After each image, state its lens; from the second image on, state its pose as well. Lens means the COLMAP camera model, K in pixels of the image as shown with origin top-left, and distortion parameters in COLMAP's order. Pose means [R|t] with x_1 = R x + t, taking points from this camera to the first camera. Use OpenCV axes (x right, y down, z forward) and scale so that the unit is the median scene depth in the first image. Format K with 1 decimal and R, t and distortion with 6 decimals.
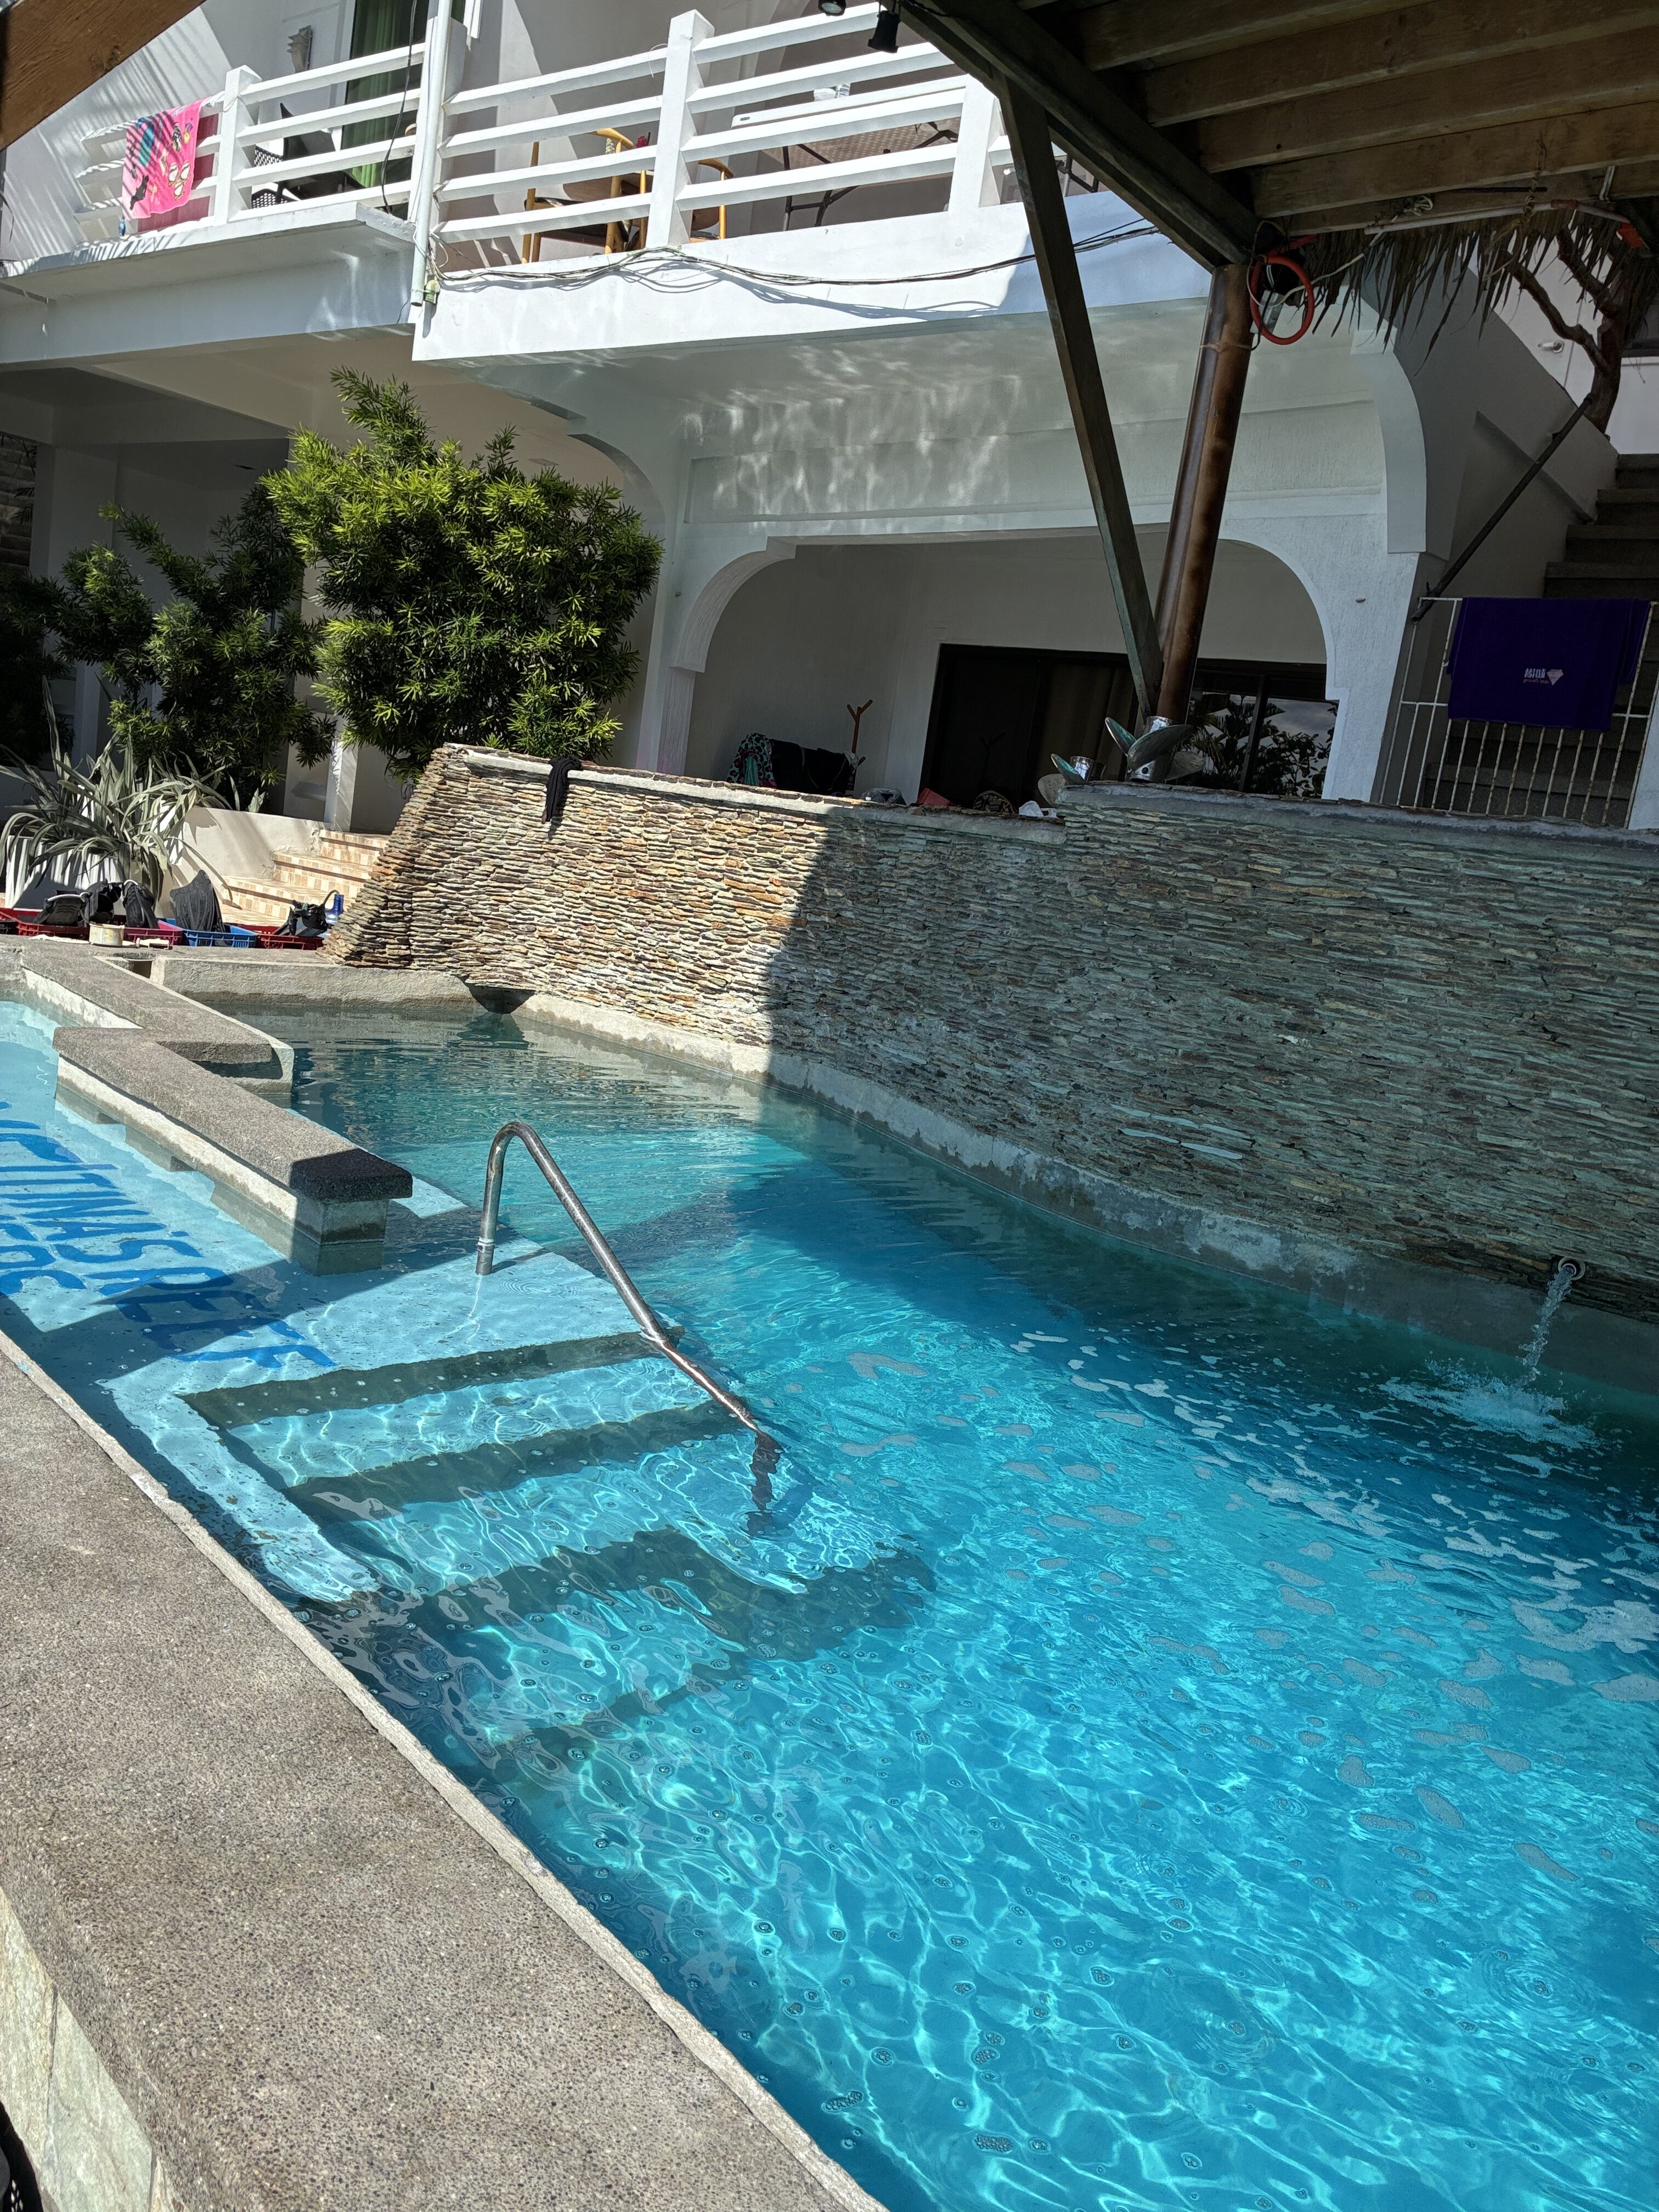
lens RADIAL K [[1660.0, 0, 830.8], [0, 1660.0, 1111.0], [0, 0, 1]] dist [0.032418, -0.032129]
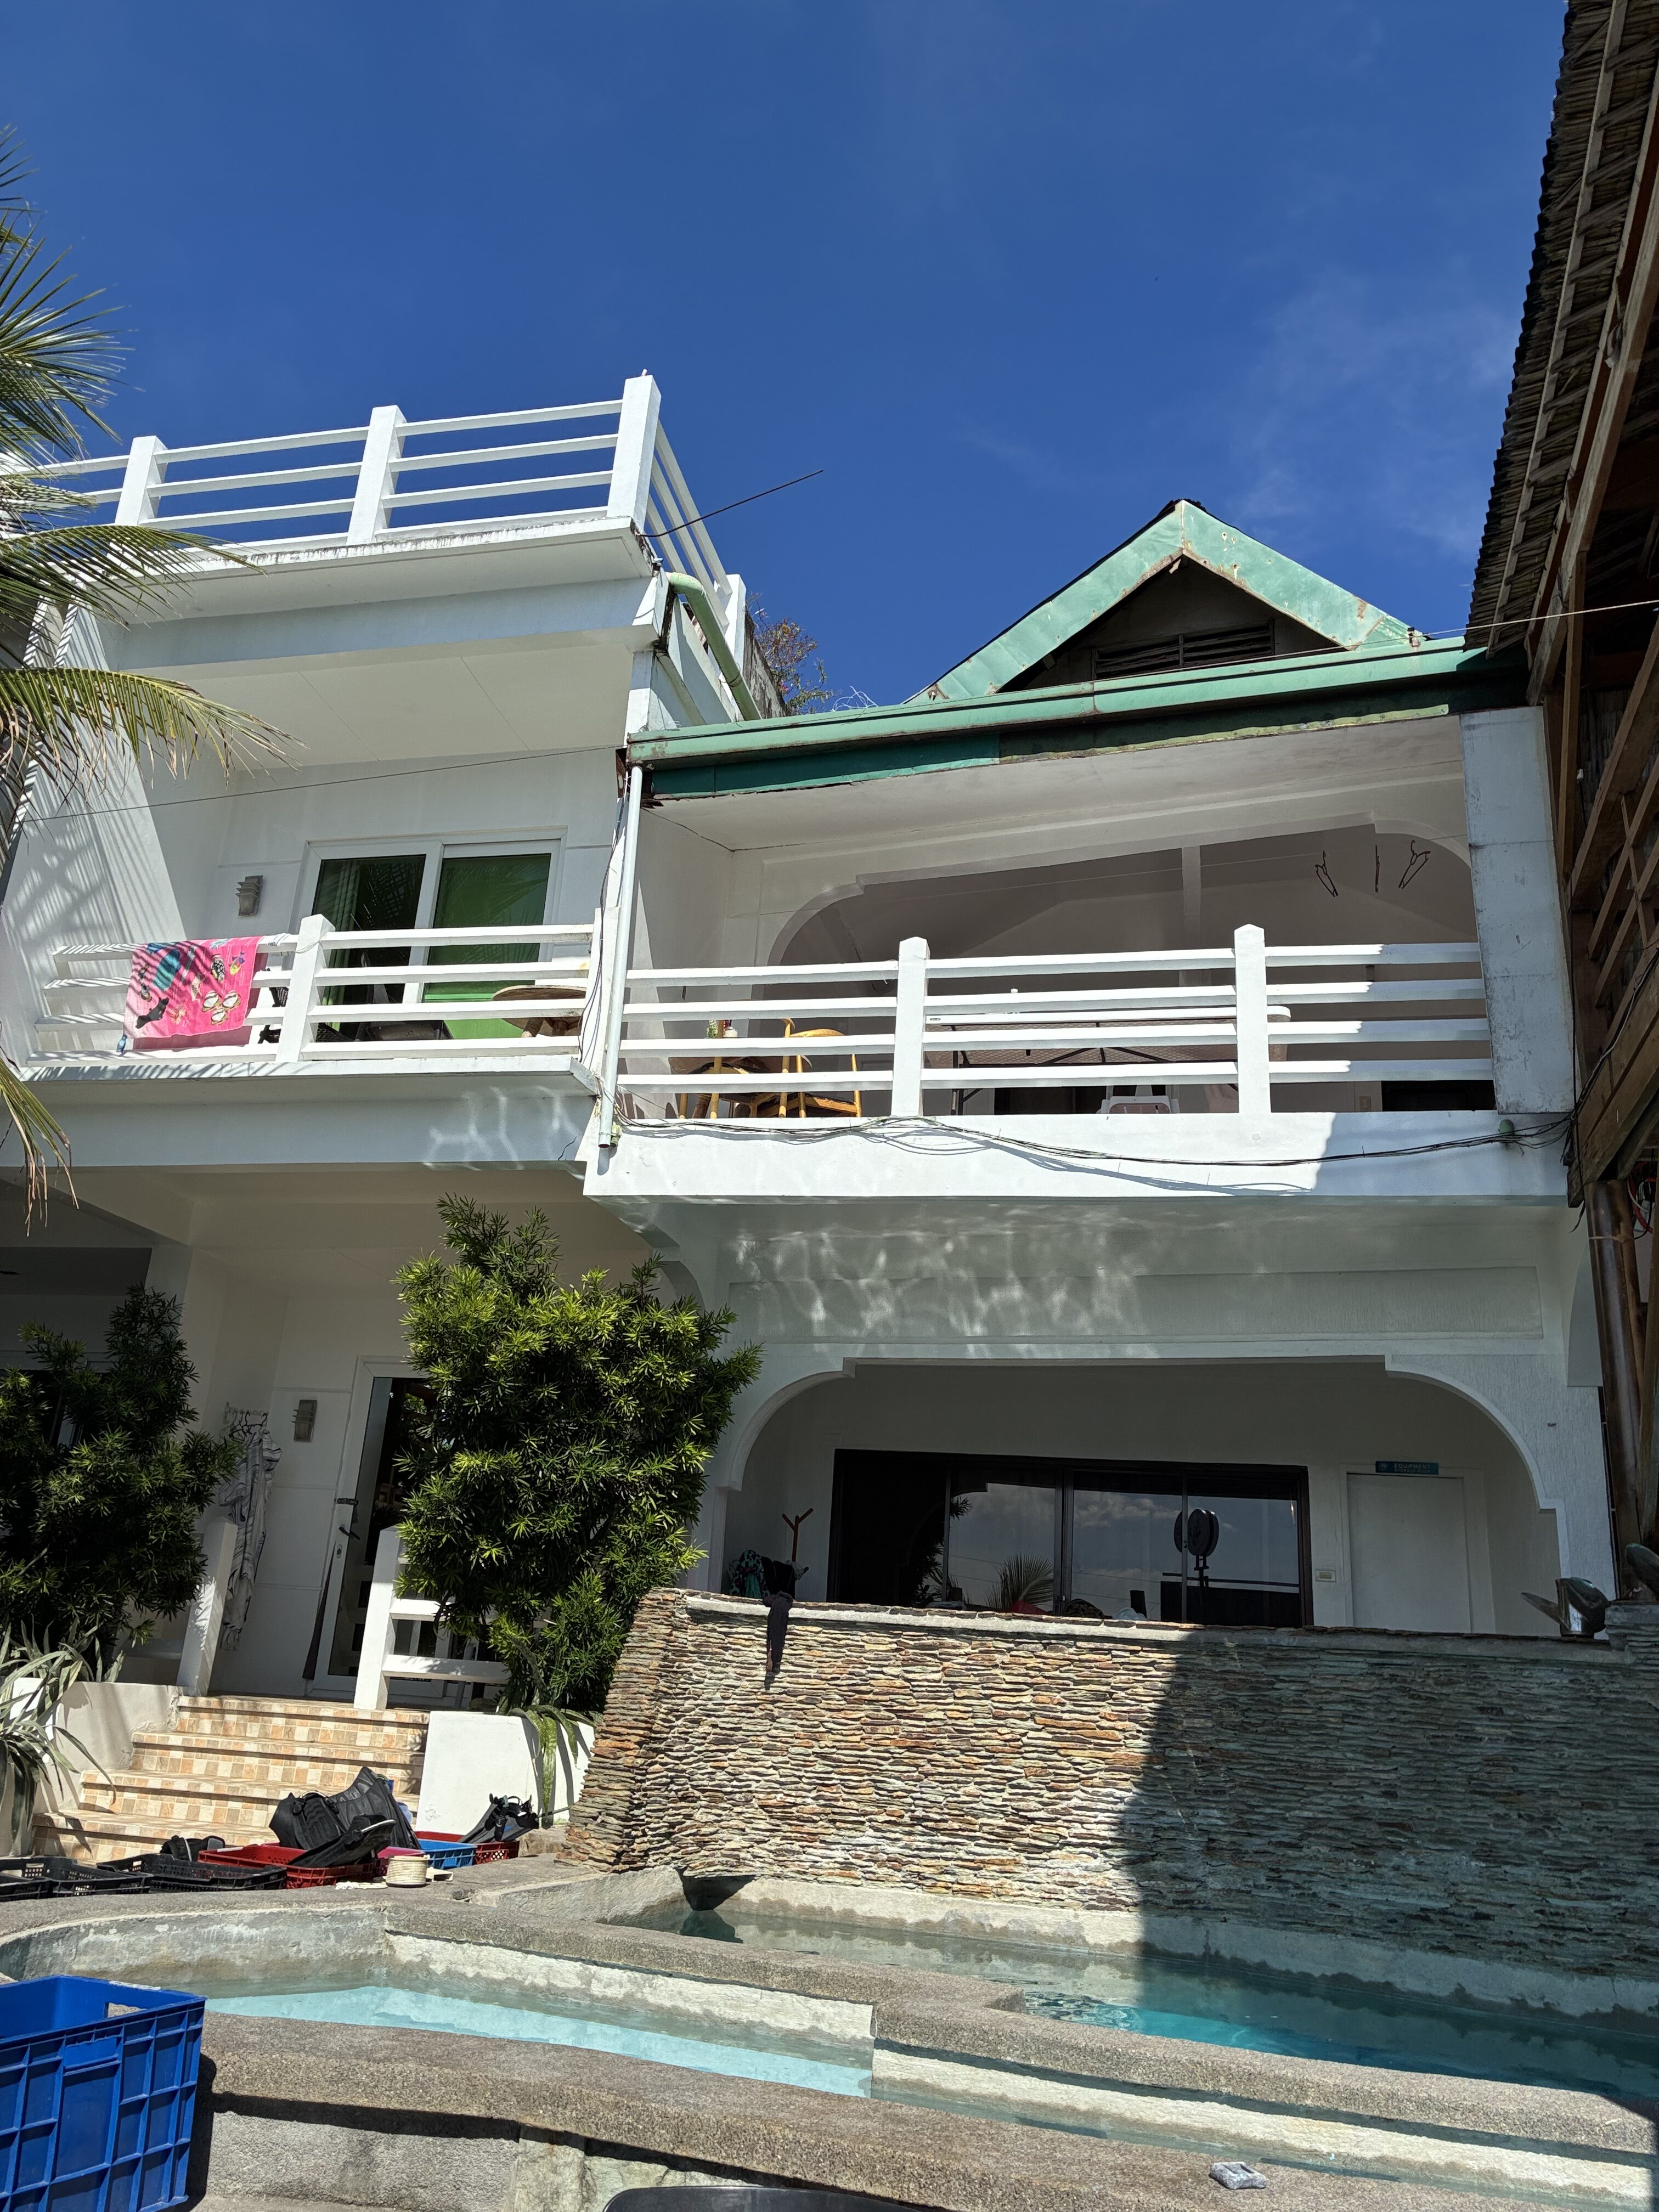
lens RADIAL K [[1660.0, 0, 831.6], [0, 1660.0, 1097.8], [0, 0, 1]] dist [0.032418, -0.032129]
pose [[0.907752, 0.061078, 0.415037, -0.554896], [0.130333, 0.899325, -0.417406, -0.072689], [-0.398747, 0.432994, 0.808404, 0.121857]]
